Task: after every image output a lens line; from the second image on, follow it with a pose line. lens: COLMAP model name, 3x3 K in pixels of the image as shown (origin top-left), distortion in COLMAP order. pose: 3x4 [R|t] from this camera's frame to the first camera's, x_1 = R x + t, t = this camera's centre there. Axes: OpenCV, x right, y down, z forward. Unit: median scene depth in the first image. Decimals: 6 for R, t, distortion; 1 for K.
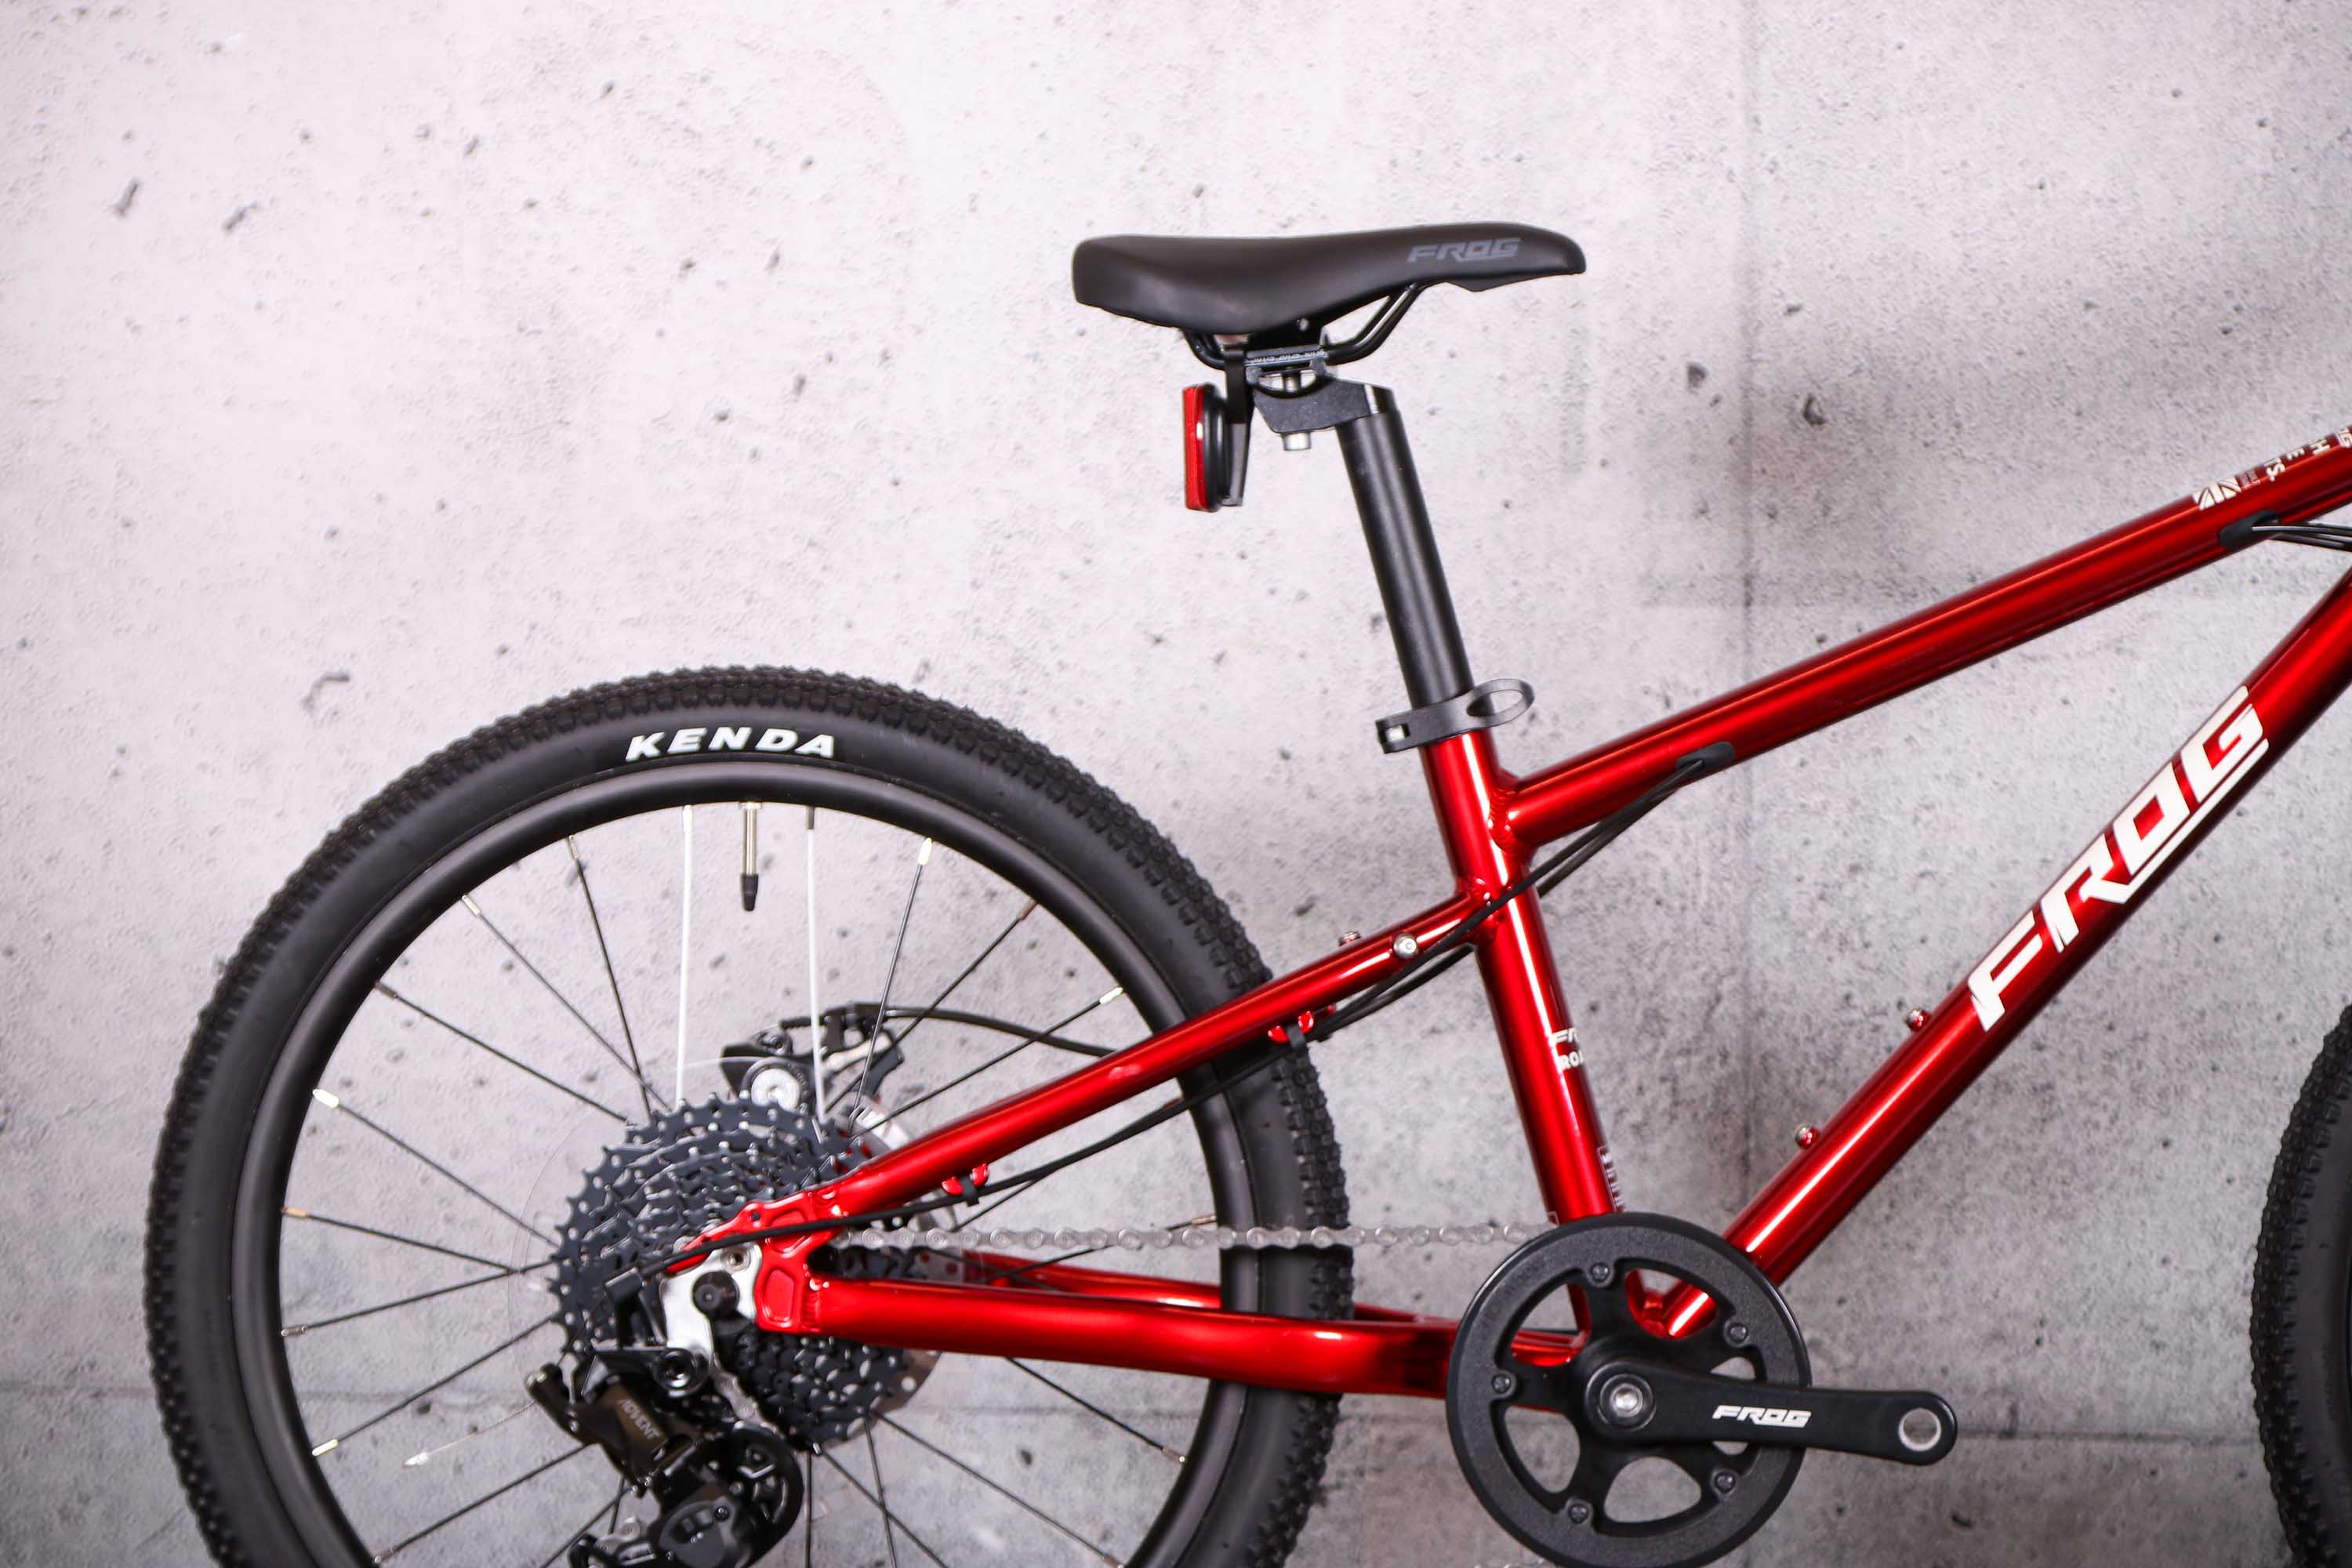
lens RADIAL K [[7265.5, 0, 1176.0], [0, 7265.5, 784.0], [0, 0, 1]] dist [0.361997, 0.040092]
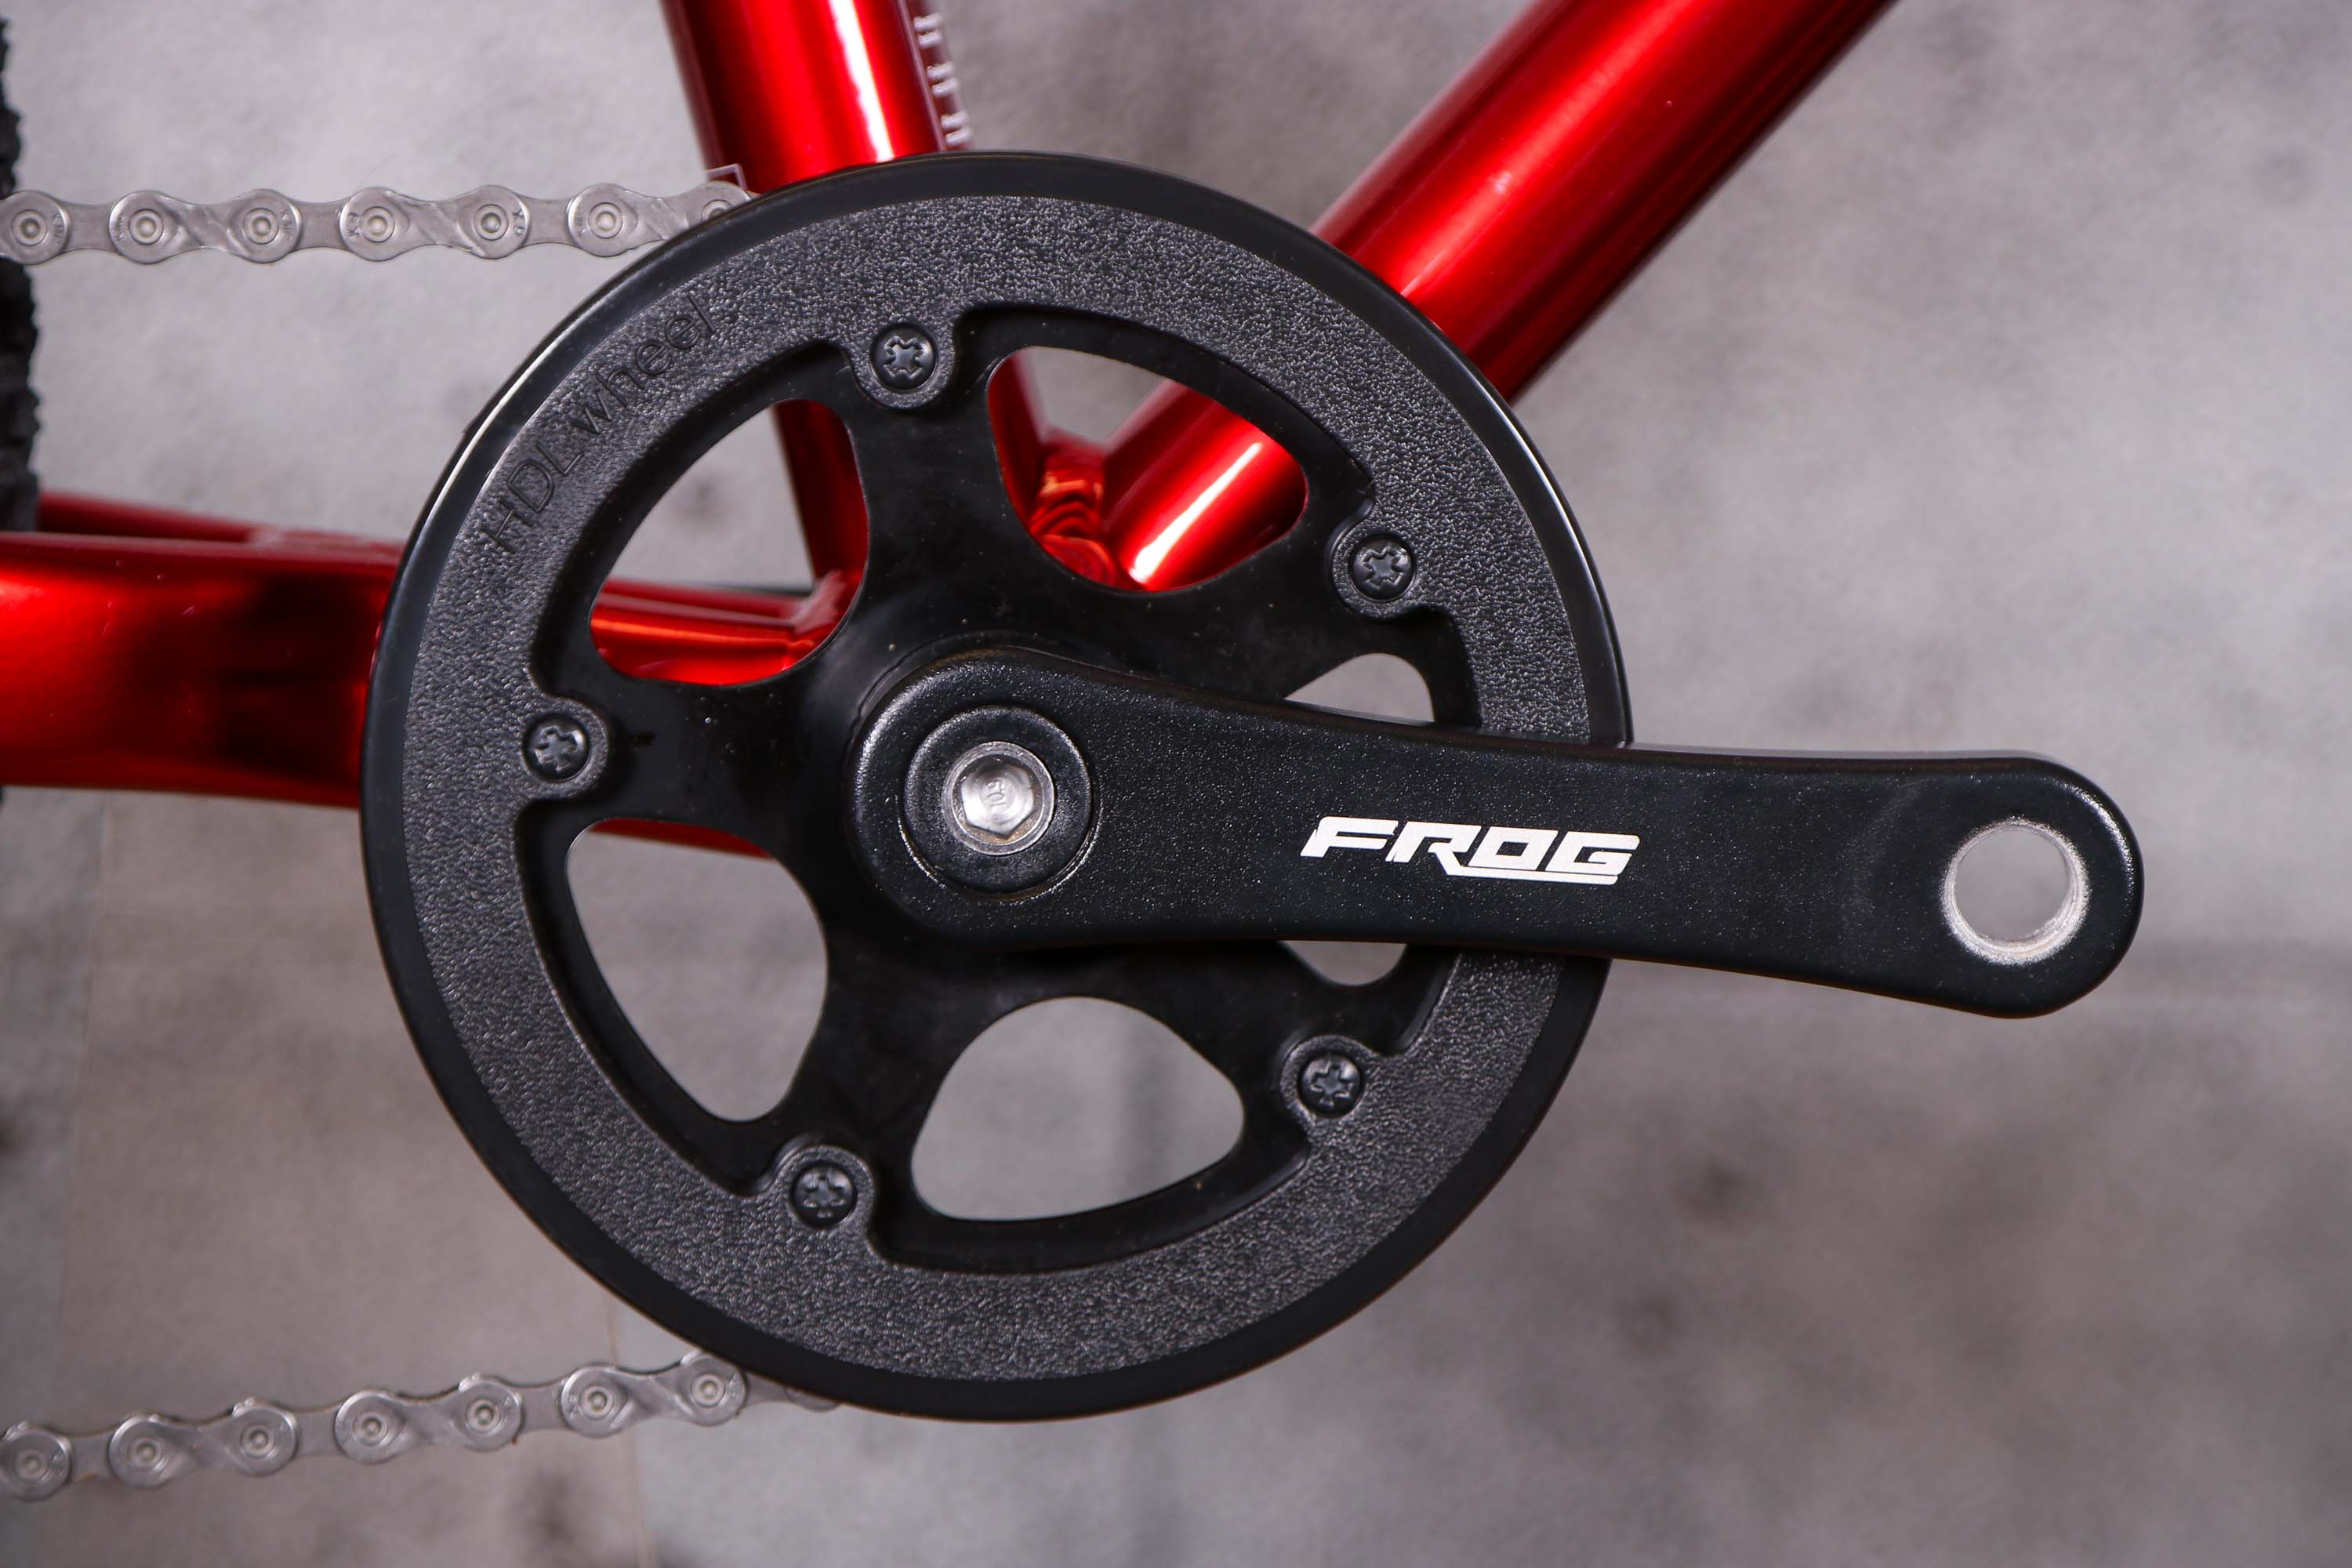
lens RADIAL K [[10039.5, 0, 1176.0], [0, 10039.5, 784.0], [0, 0, 1]] dist [0.405789, 4.006159]
pose [[0.992712, -0.001293, 0.120506, 0.021104], [-0.006129, 0.998107, 0.061198, 0.059048], [-0.120357, -0.061490, 0.990824, 0.602203]]
